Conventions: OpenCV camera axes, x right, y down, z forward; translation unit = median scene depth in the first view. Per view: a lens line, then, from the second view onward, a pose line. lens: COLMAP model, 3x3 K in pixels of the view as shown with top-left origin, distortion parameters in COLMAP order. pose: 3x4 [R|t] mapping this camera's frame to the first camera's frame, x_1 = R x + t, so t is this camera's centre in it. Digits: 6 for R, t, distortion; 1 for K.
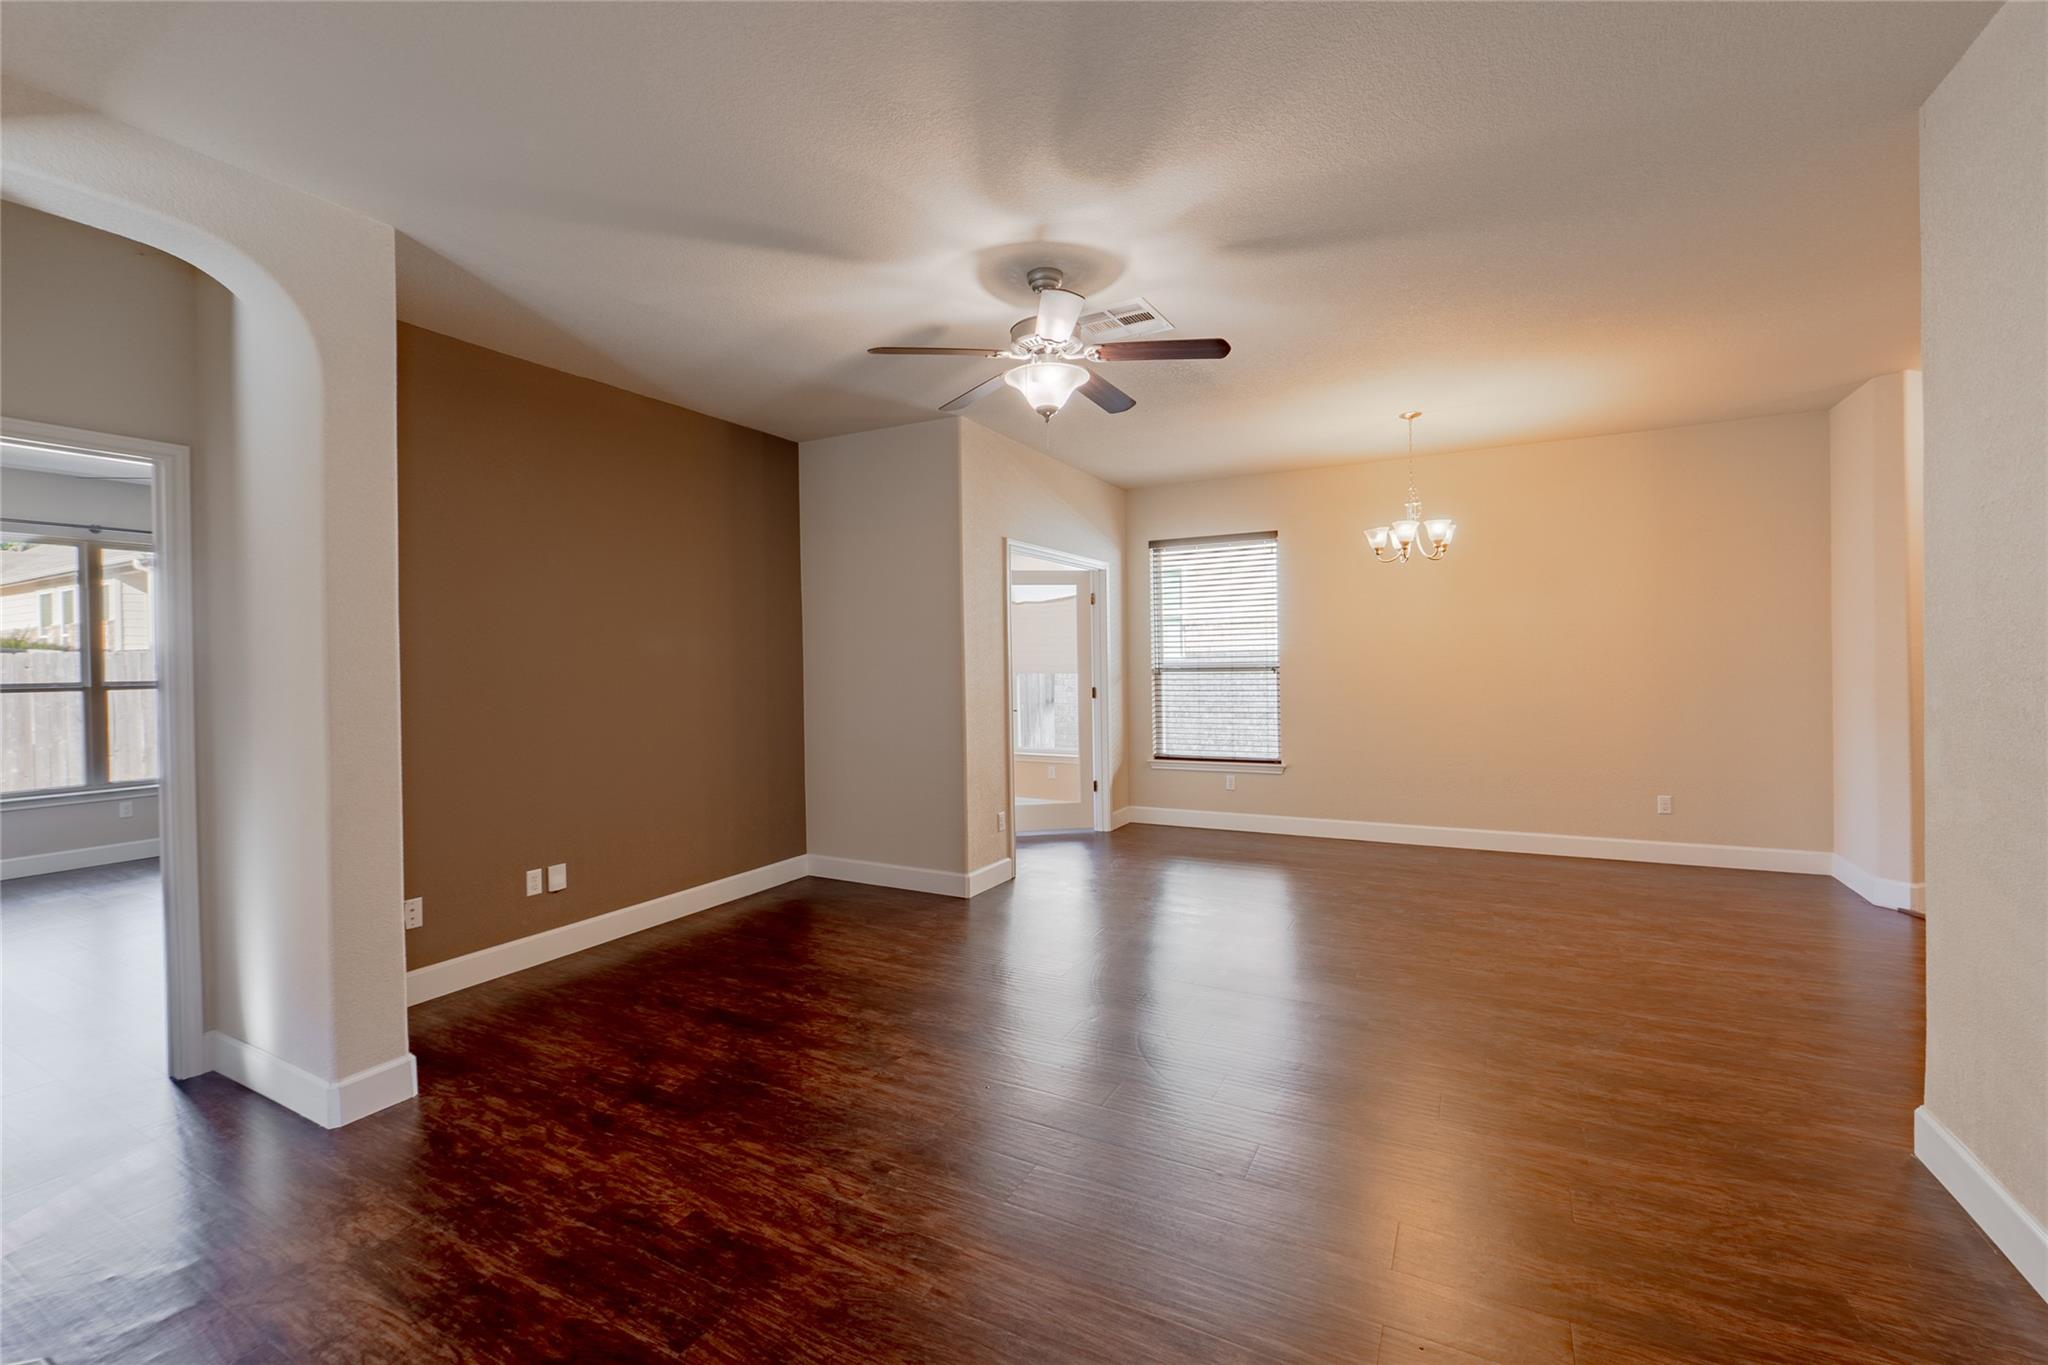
lens RADIAL K [[858.7, 0, 1030.2], [0, 858.7, 668.8], [0, 0, 1]] dist [-0.005061, -0.000262]
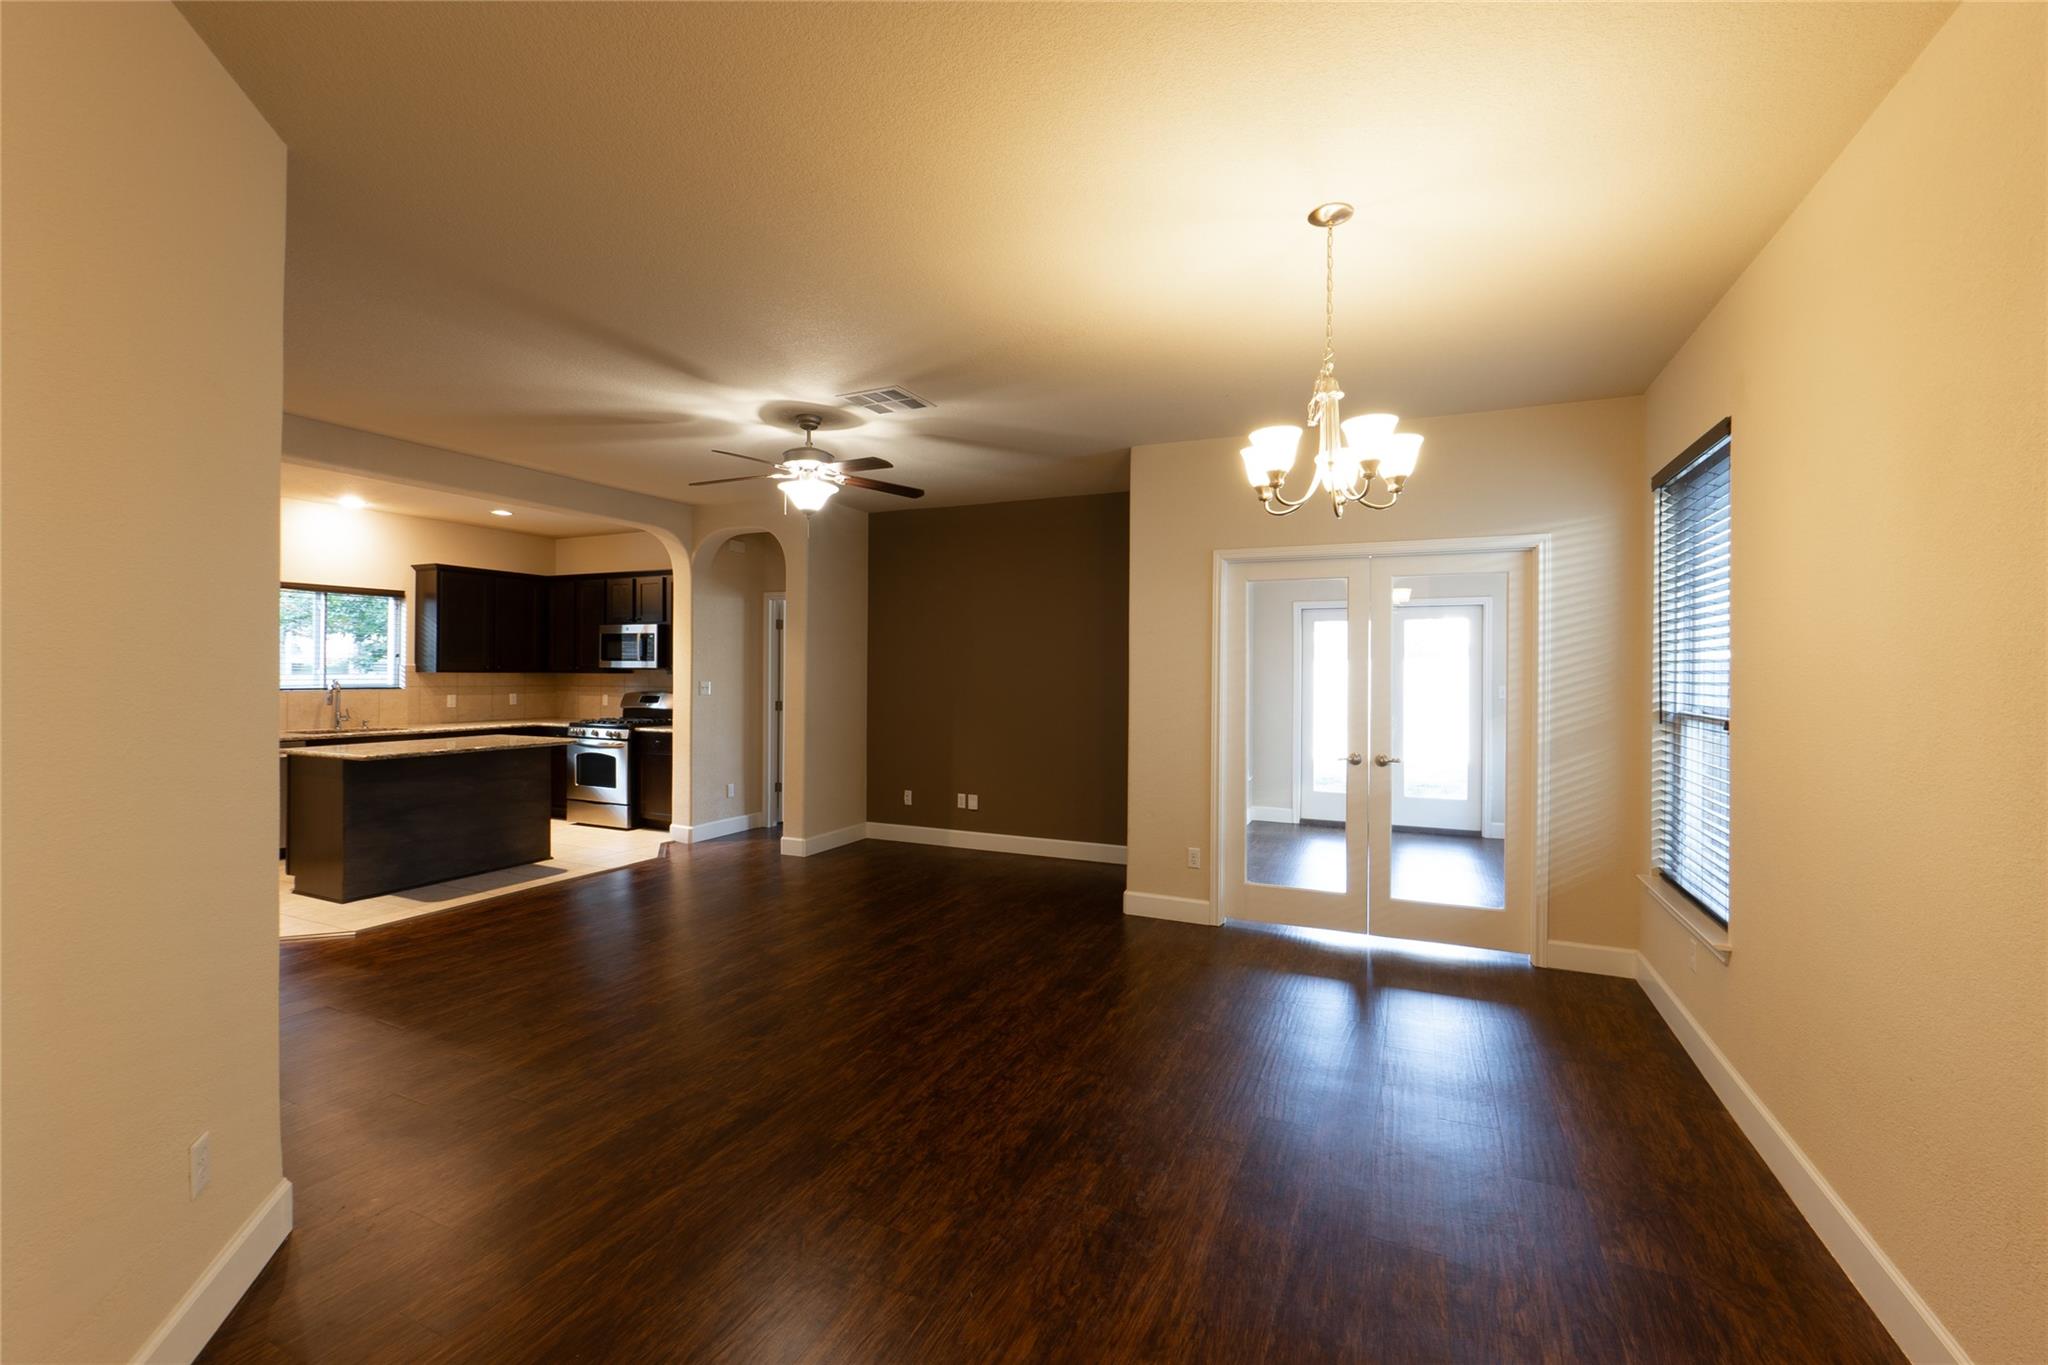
lens RADIAL K [[846.3, 0, 1028.6], [0, 846.3, 675.7], [0, 0, 1]] dist [-0.023680, -0.000081]
pose [[0.071624, 0.023542, -0.997154, 0.913255], [-0.017783, 0.999593, 0.022322, -0.038162], [0.997273, 0.016133, 0.072013, 0.797935]]
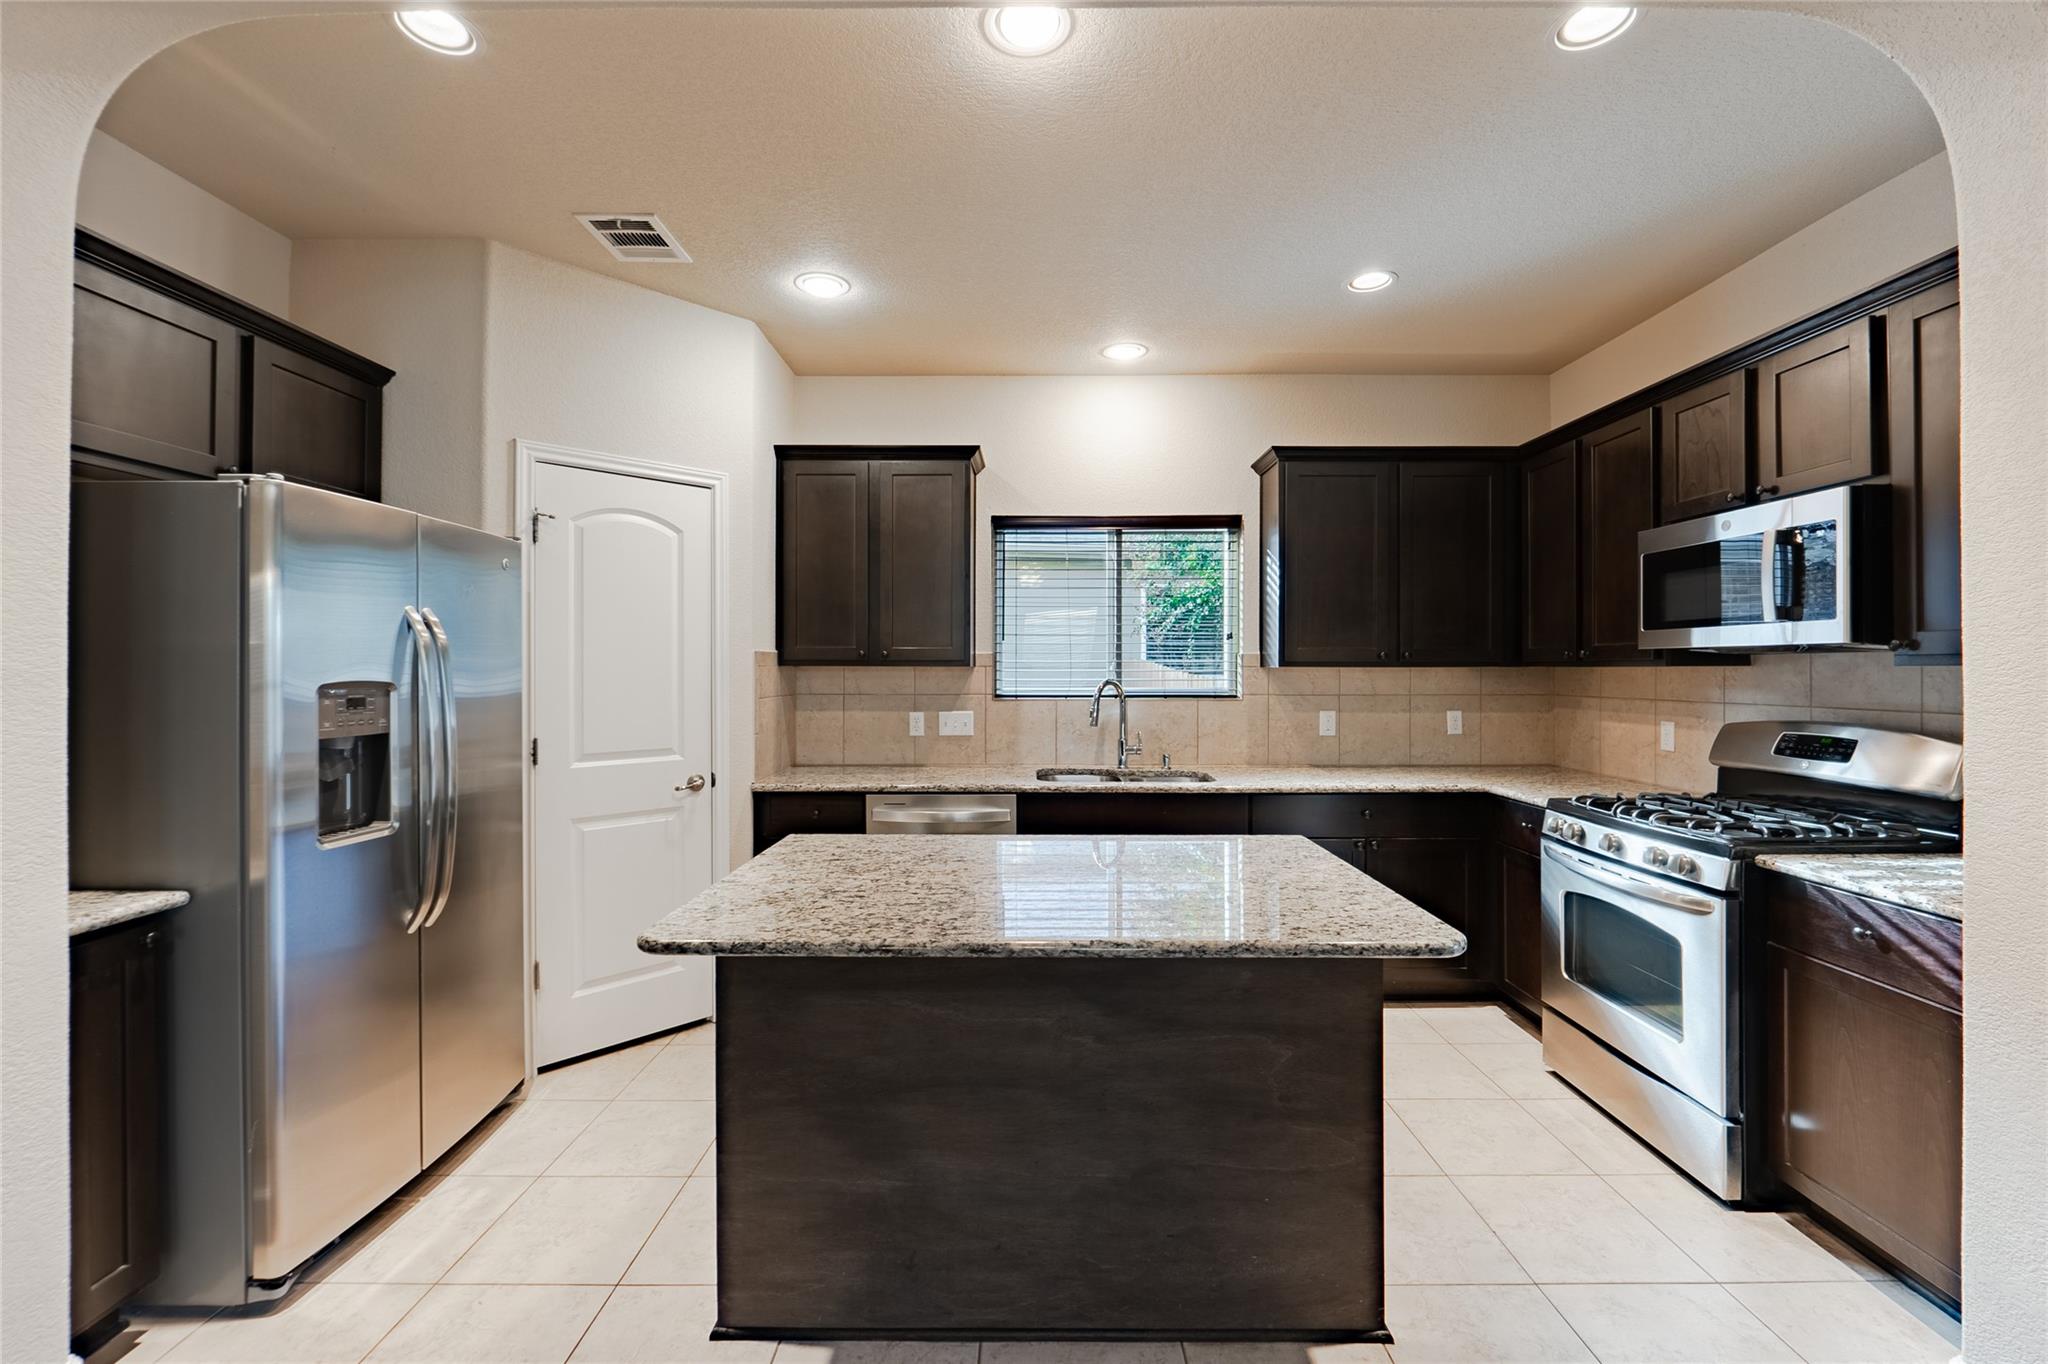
lens RADIAL K [[881.1, 0, 1023.7], [0, 881.1, 665.6], [0, 0, 1]] dist [-0.003526, -0.000206]
pose [[-0.876475, 0.015198, -0.481207, -0.084277], [0.010246, 0.999864, 0.012916, -0.004359], [0.481338, 0.006390, -0.876512, 0.422241]]
